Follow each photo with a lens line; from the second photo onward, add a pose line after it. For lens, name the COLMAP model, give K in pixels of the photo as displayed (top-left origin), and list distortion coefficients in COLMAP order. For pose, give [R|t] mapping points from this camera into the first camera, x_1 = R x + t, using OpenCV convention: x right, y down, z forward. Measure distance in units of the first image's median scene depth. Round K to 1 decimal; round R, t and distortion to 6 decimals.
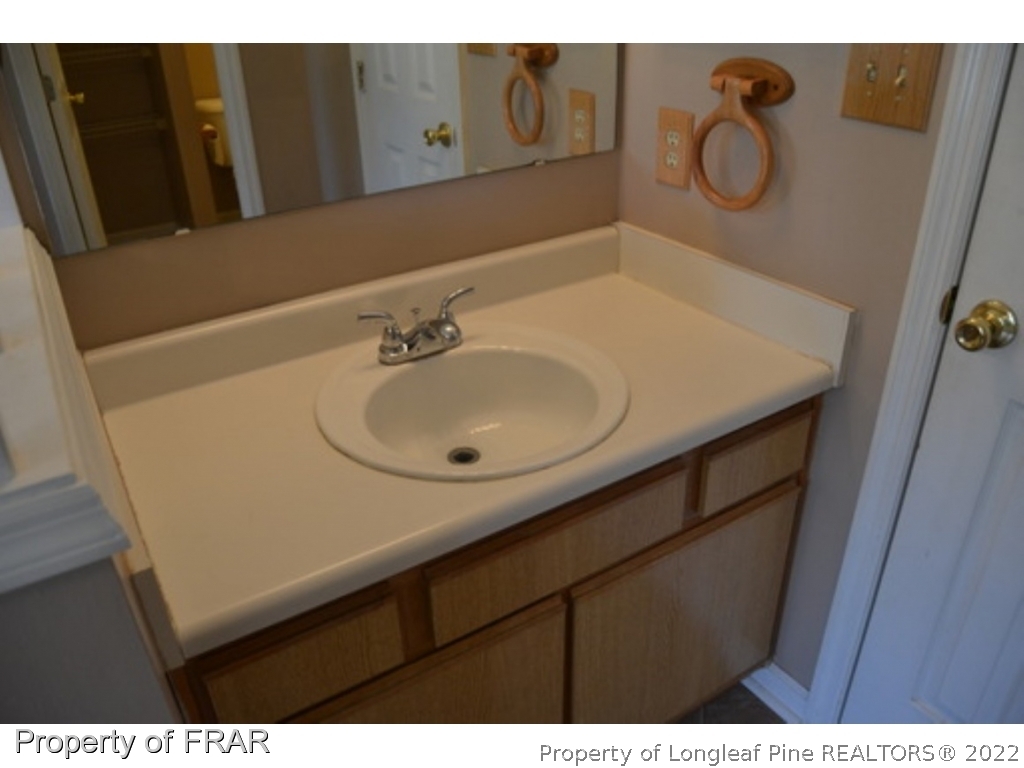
lens RADIAL K [[813.7, 0, 512.0], [0, 813.7, 384.0], [0, 0, 1]] dist [-0.092344, 0.039336]
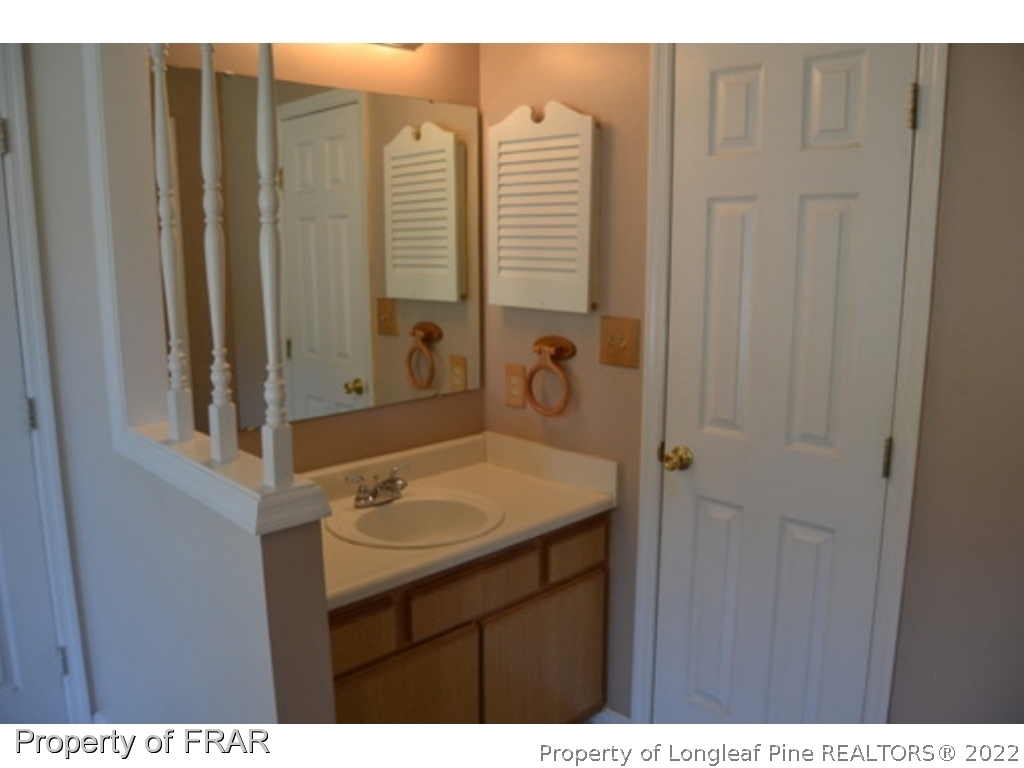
lens RADIAL K [[813.7, 0, 512.0], [0, 813.7, 384.0], [0, 0, 1]] dist [-0.092344, 0.039336]
pose [[0.978484, -0.015436, 0.205745, -0.187442], [0.080462, 0.946792, -0.311627, 0.281627], [-0.189988, 0.321477, 0.927662, -0.708712]]
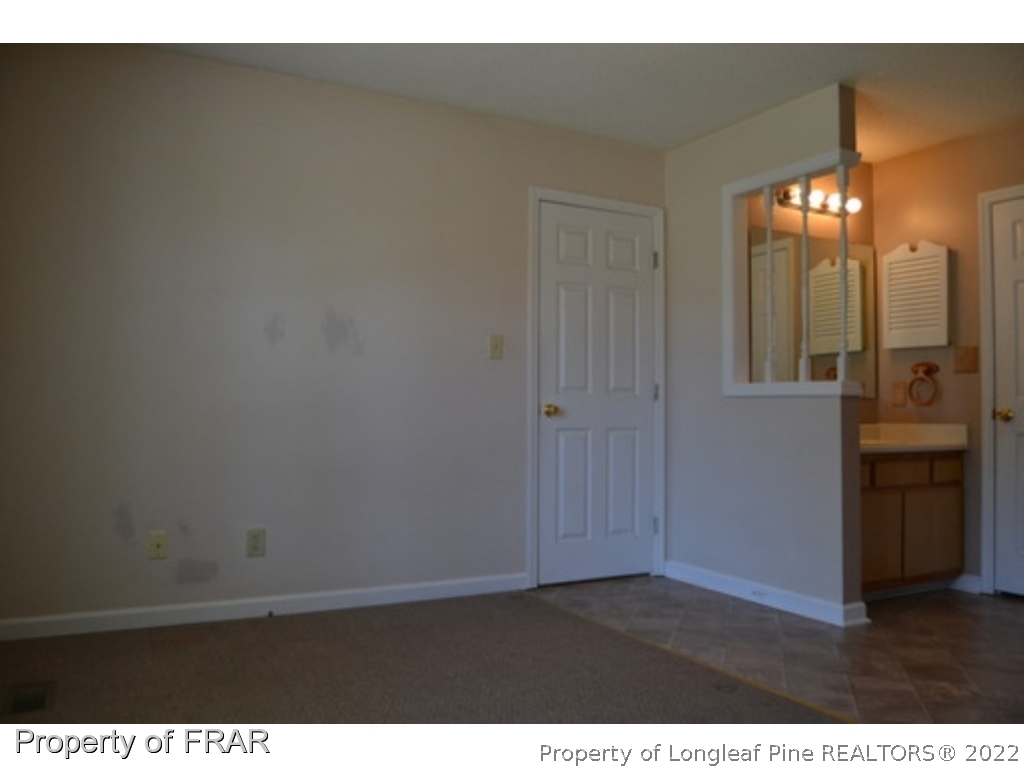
lens RADIAL K [[813.7, 0, 512.0], [0, 813.7, 384.0], [0, 0, 1]] dist [-0.092344, 0.039336]
pose [[0.996369, 0.031466, -0.079114, -1.175696], [-0.067096, 0.862212, -0.502084, 1.489260], [0.052415, 0.505569, 0.861193, -1.979990]]
